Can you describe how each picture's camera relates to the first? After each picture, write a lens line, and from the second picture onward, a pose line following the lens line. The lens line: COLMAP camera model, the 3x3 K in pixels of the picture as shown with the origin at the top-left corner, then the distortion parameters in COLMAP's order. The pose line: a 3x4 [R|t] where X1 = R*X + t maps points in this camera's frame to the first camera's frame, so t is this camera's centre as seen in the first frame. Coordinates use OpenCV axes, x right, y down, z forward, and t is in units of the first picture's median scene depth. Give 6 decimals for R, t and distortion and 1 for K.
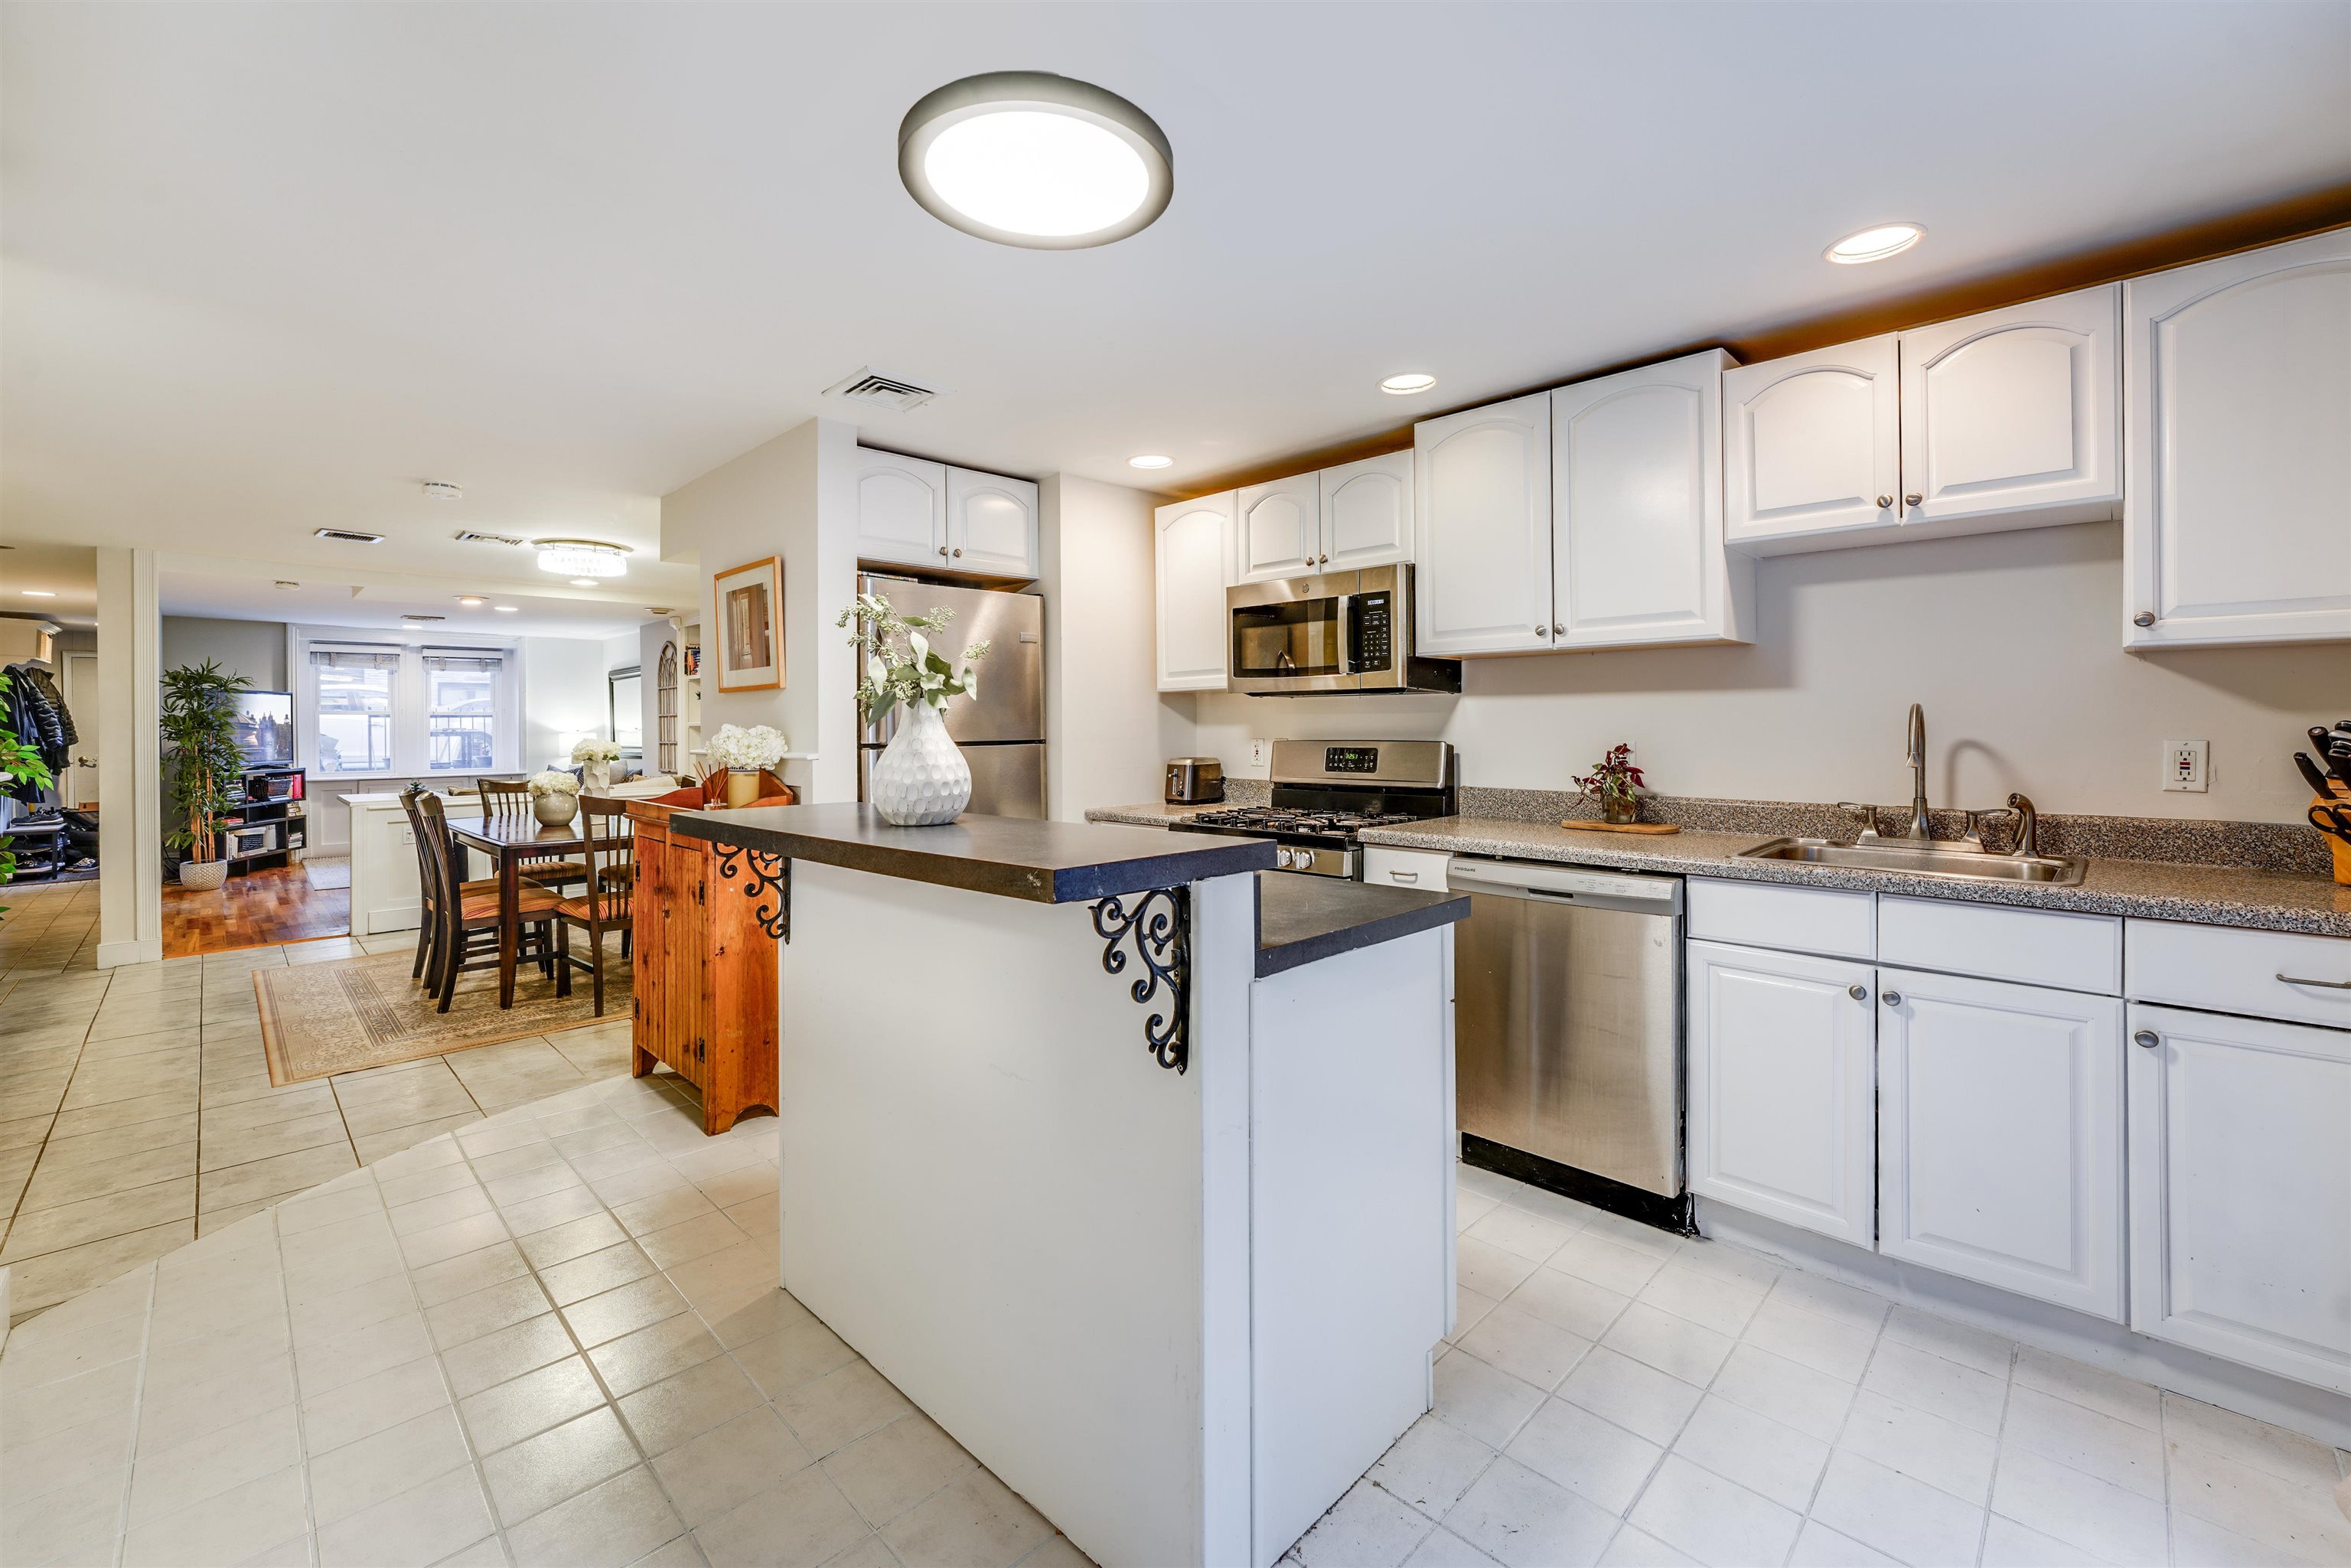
lens RADIAL K [[971.3, 0, 1194.6], [0, 971.3, 720.0], [0, 0, 1]] dist [-0.010906, -0.000090]
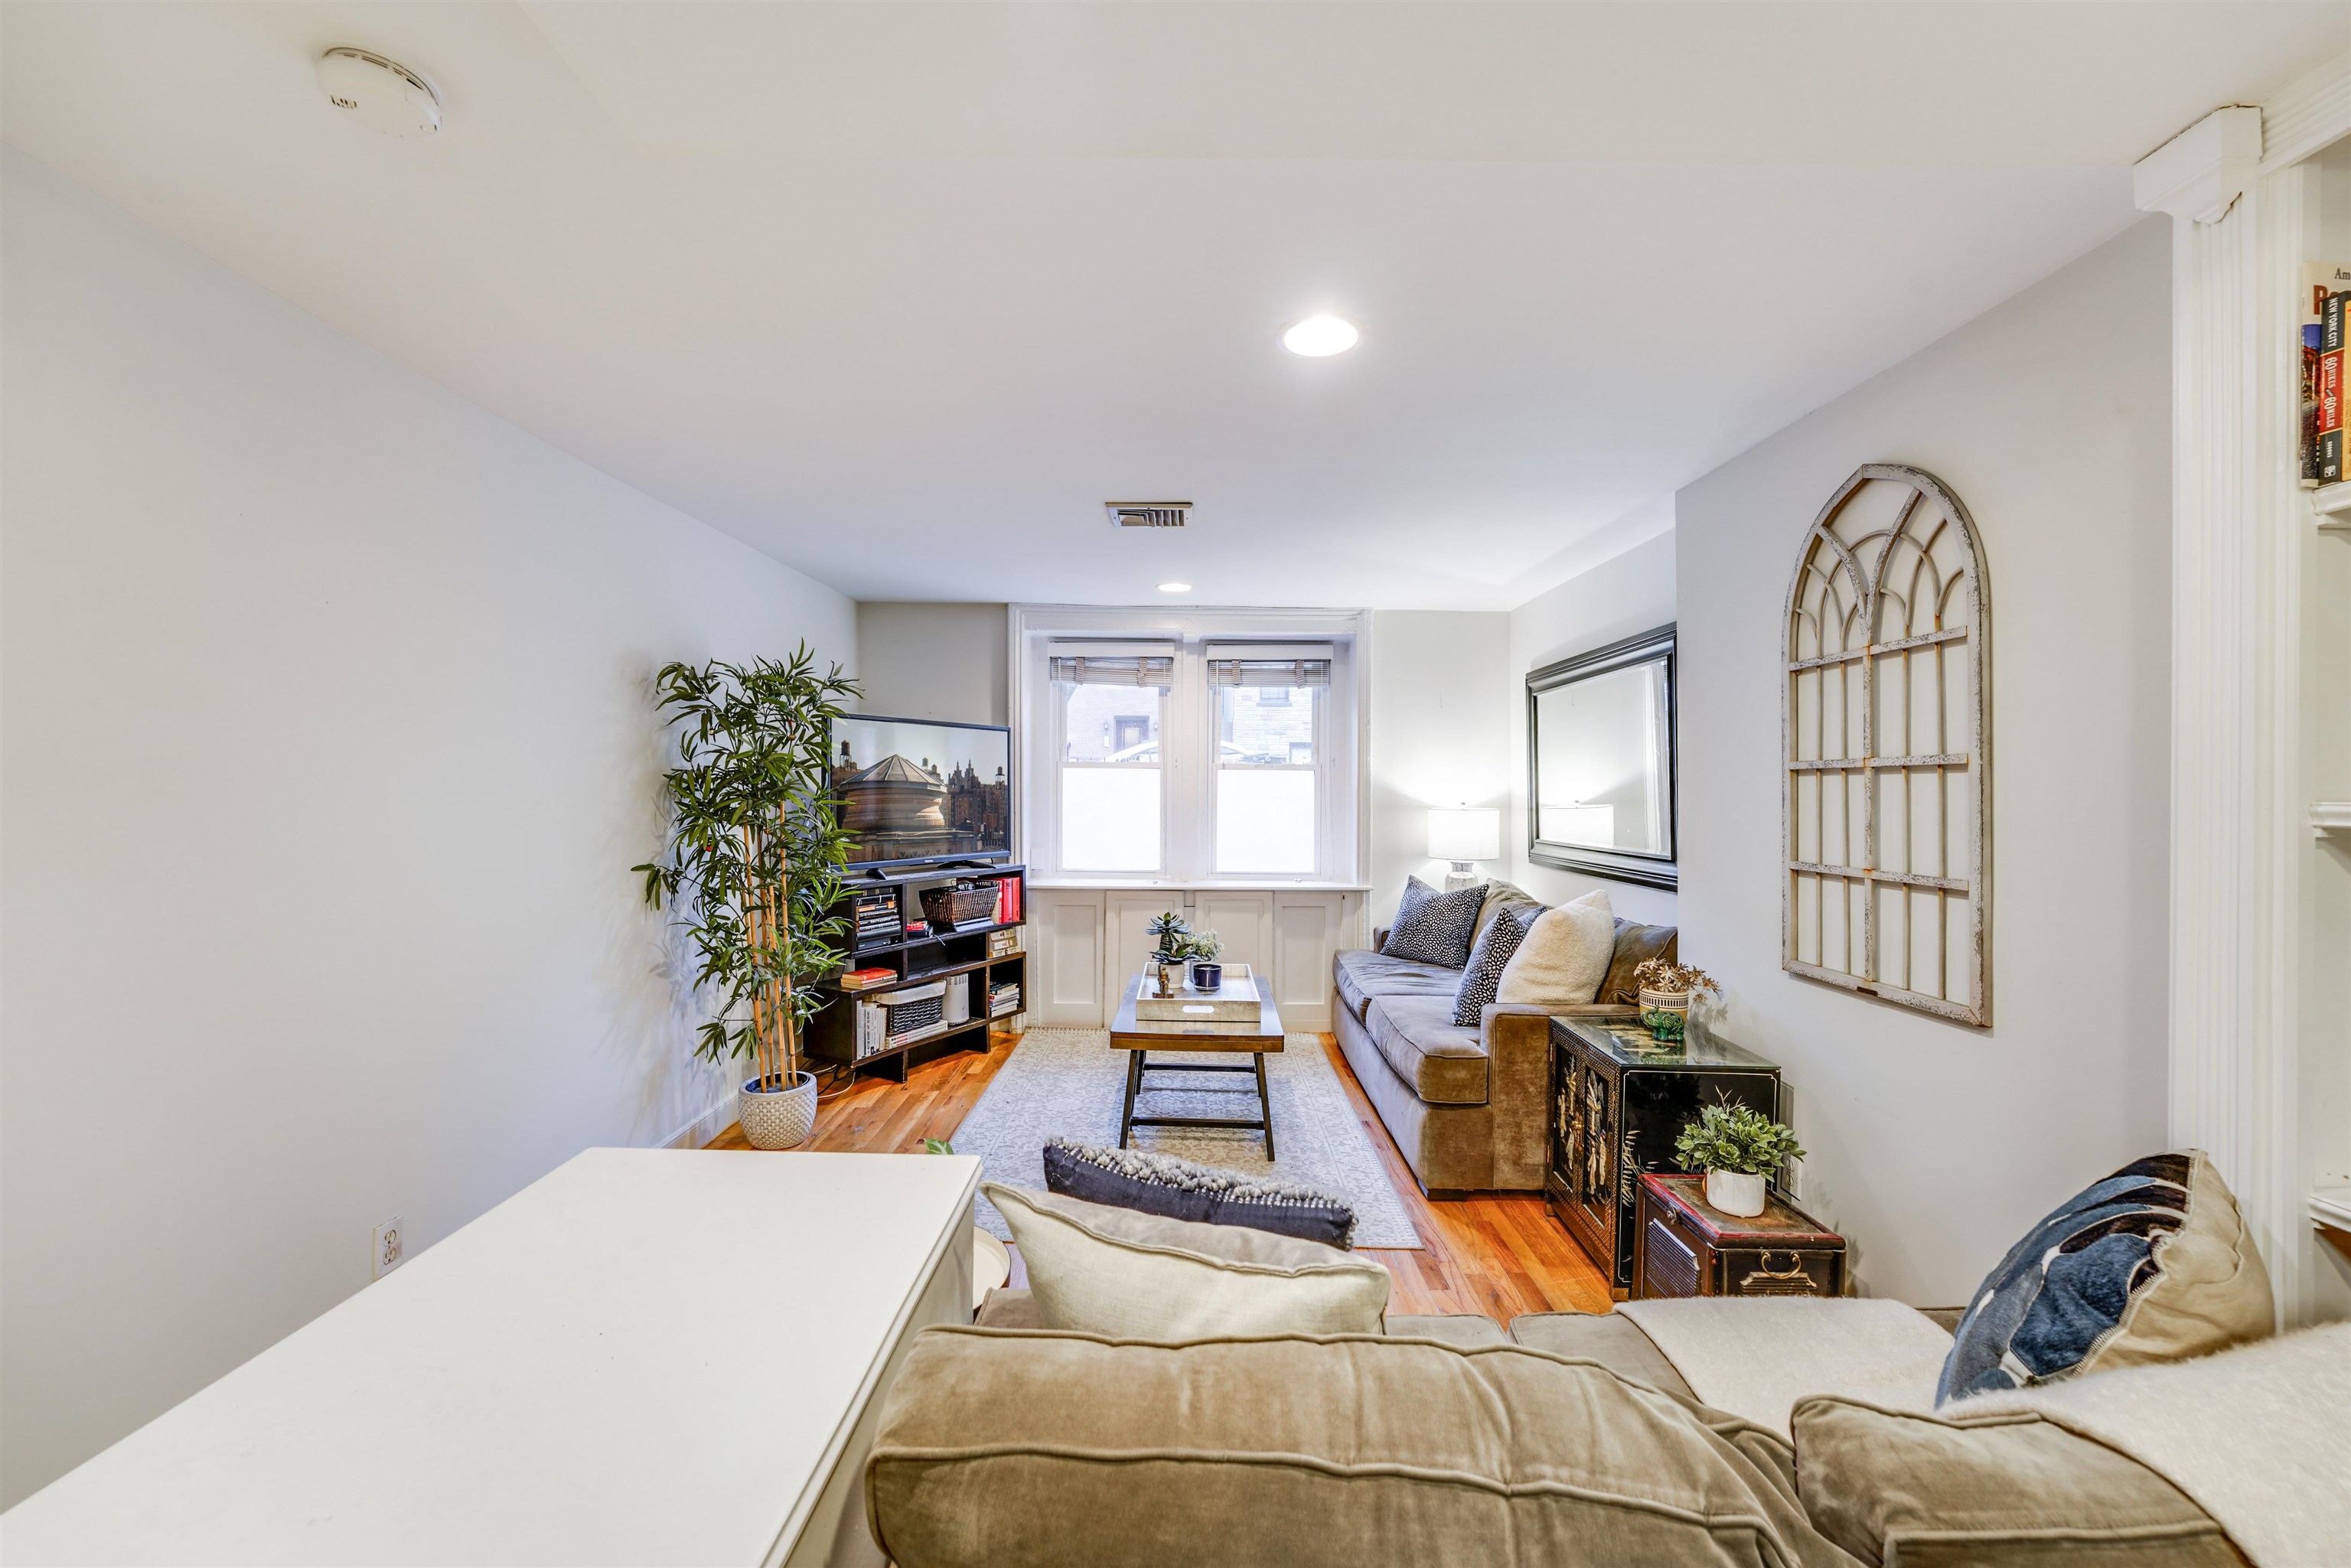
lens RADIAL K [[948.2, 0, 1186.0], [0, 948.2, 793.2], [0, 0, 1]] dist [-0.001897, 0.000177]
pose [[0.705494, 0.016475, -0.708524, -0.516870], [-0.008750, 0.999856, 0.014537, 0.000415], [0.708662, -0.004056, 0.705537, 0.737324]]
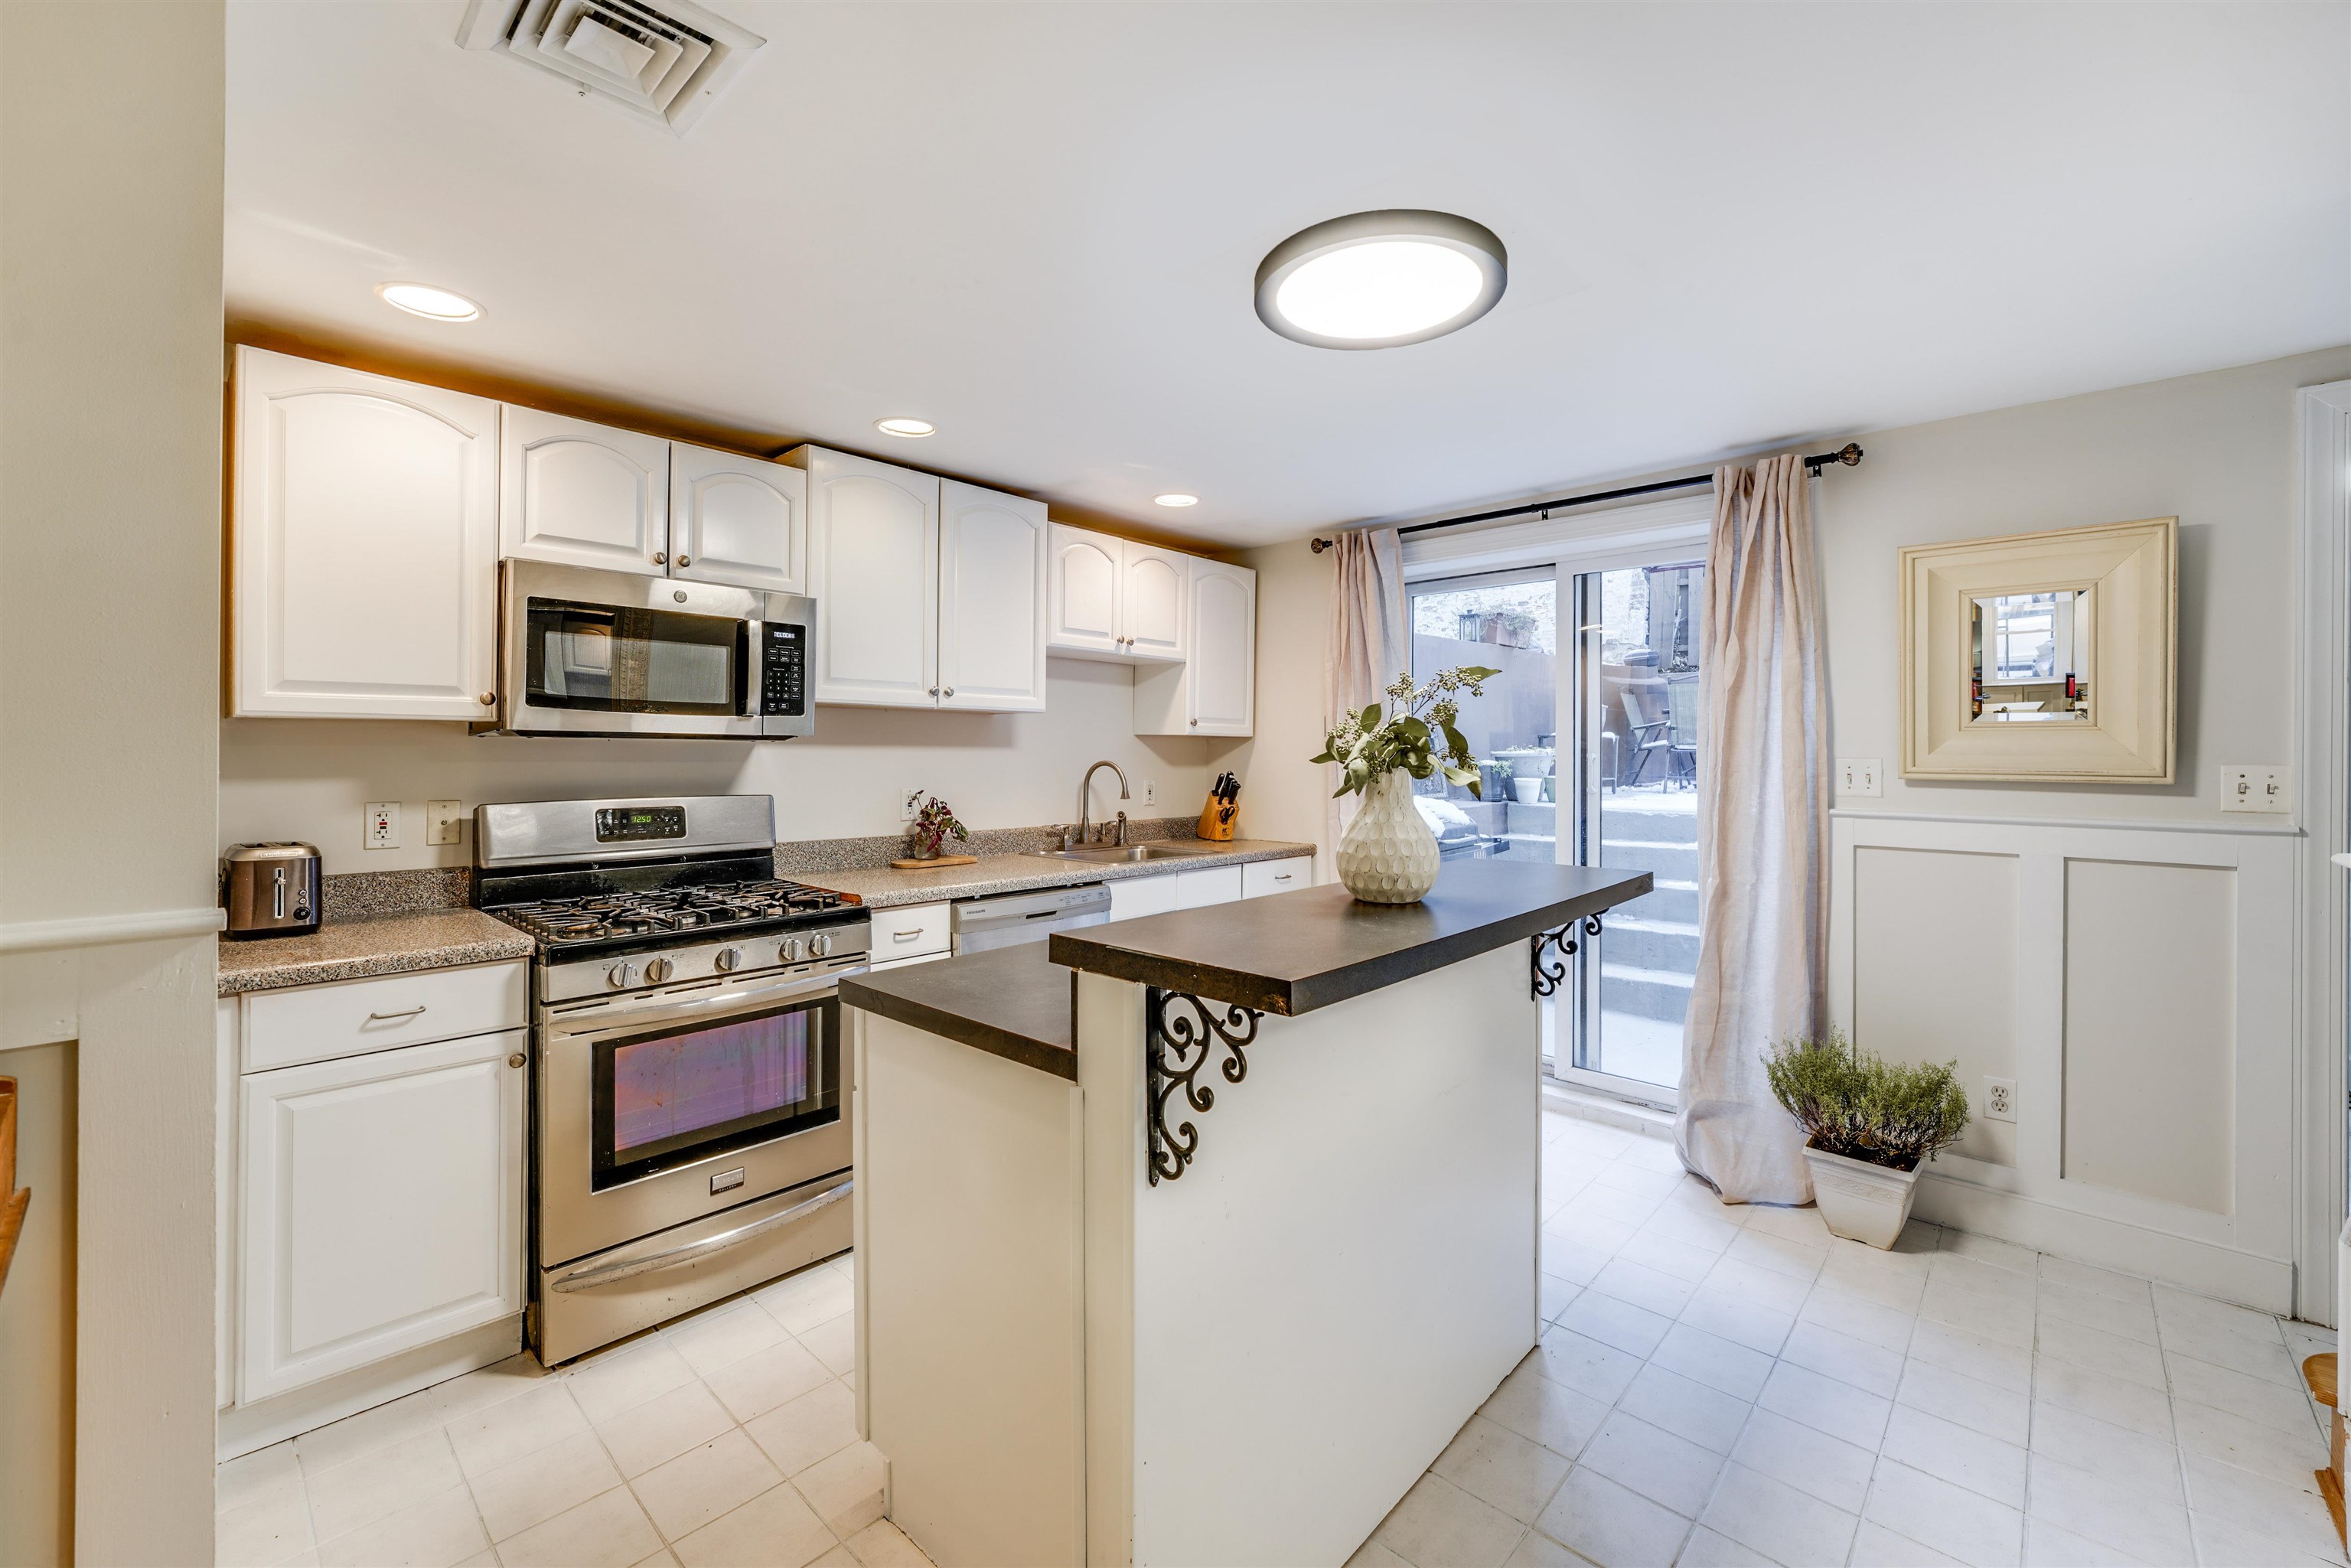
lens RADIAL K [[956.8, 0, 1172.5], [0, 956.8, 745.5], [0, 0, 1]] dist [-0.011011, 0.000174]
pose [[-0.020361, 0.013529, 0.999701, -0.240442], [-0.010394, 0.999852, -0.013743, -0.005709], [-0.999739, -0.010671, -0.020218, 0.243655]]
